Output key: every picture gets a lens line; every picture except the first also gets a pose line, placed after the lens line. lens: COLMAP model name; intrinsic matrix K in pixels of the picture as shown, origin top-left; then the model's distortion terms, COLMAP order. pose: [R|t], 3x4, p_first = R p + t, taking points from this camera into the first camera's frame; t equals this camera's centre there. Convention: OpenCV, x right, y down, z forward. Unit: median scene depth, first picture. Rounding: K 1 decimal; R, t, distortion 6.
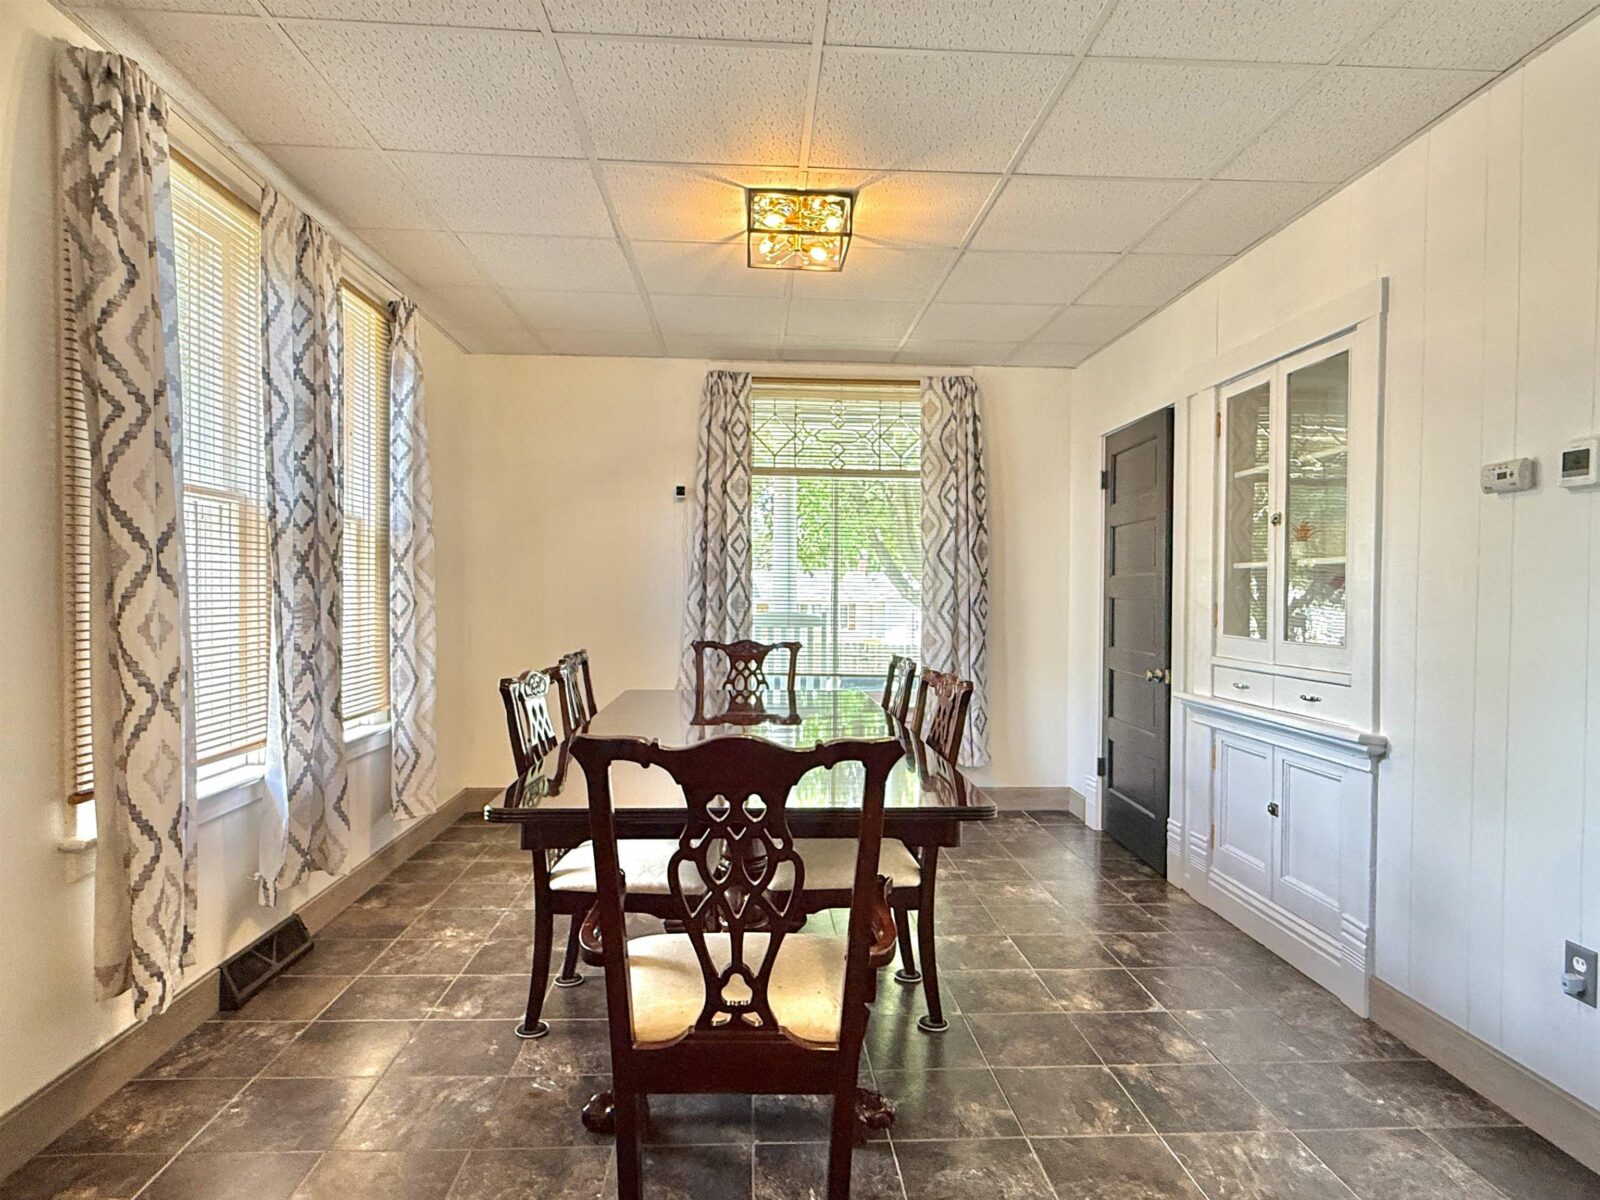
lens RADIAL K [[924.4, 0, 806.8], [0, 924.4, 601.8], [0, 0, 1]] dist [-0.004194, -0.002399]
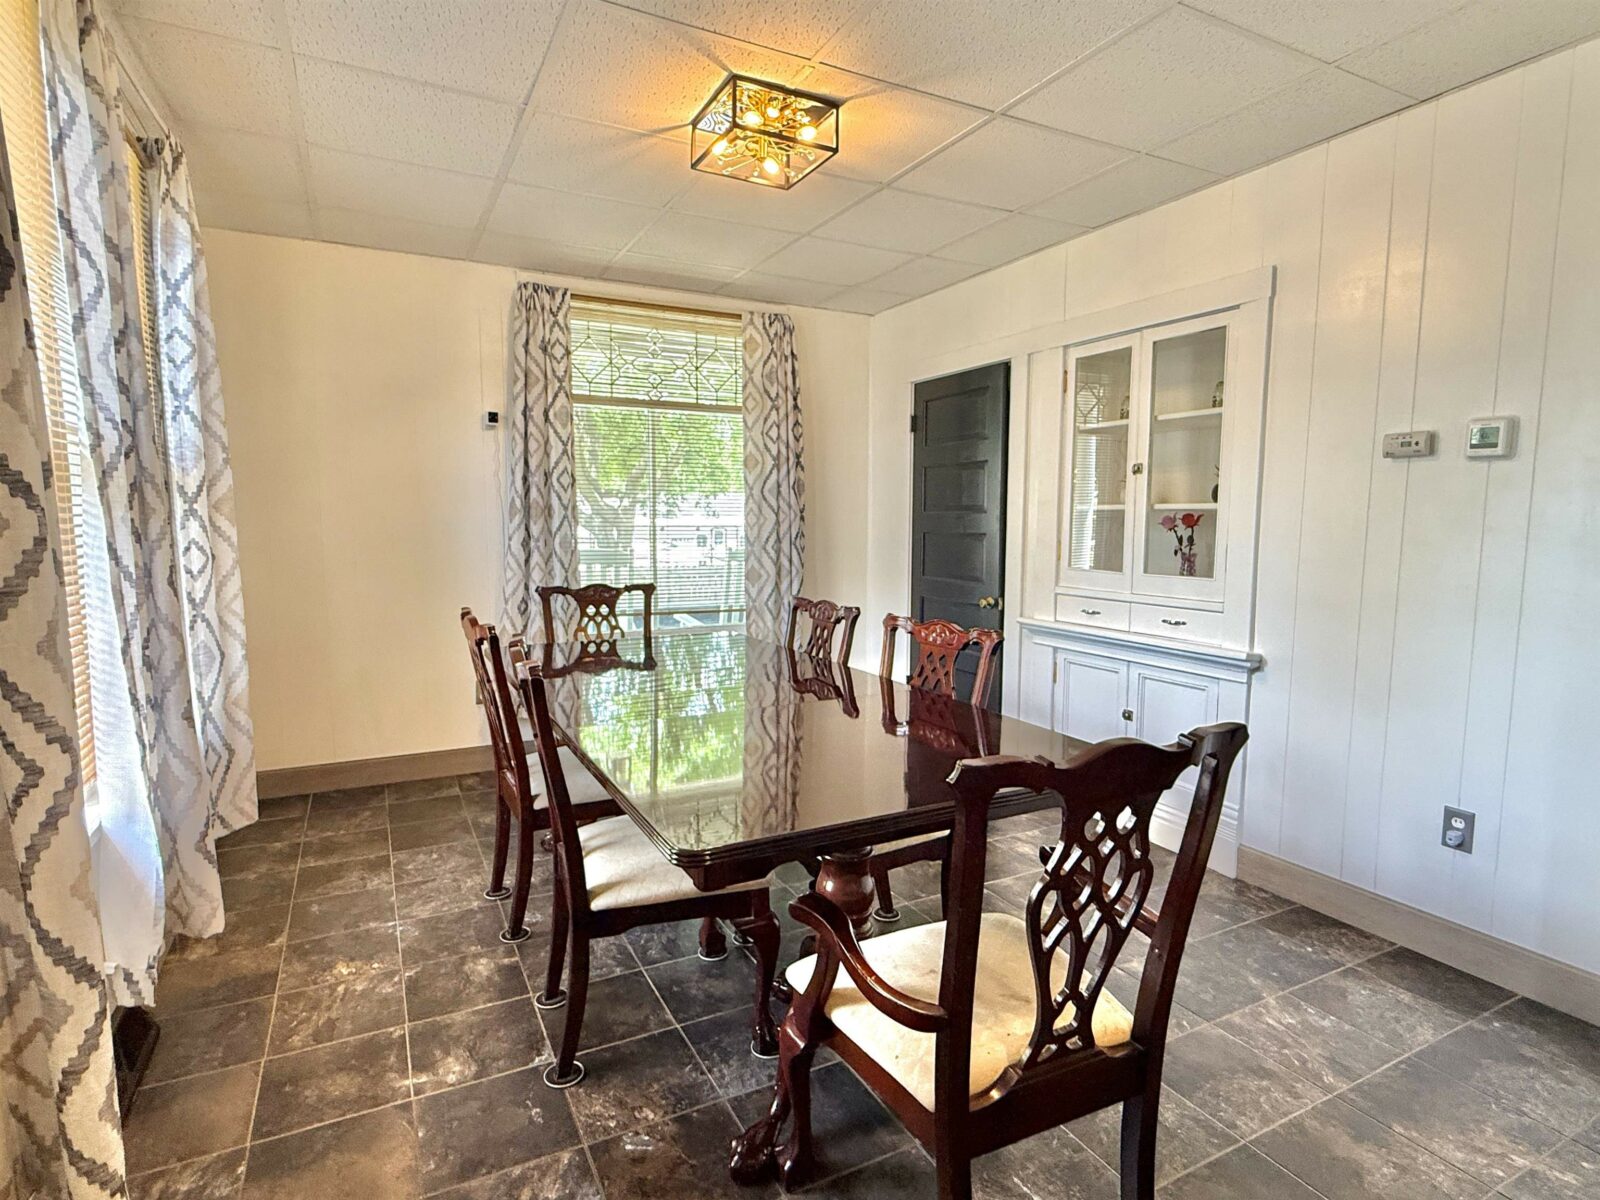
lens RADIAL K [[838.2, 0, 800.5], [0, 838.2, 596.4], [0, 0, 1]] dist [-0.000689, -0.001872]
pose [[0.912720, -0.044964, 0.406105, -0.268888], [0.008647, 0.995830, 0.090823, -0.025284], [-0.408495, -0.079384, 0.909302, 0.174847]]
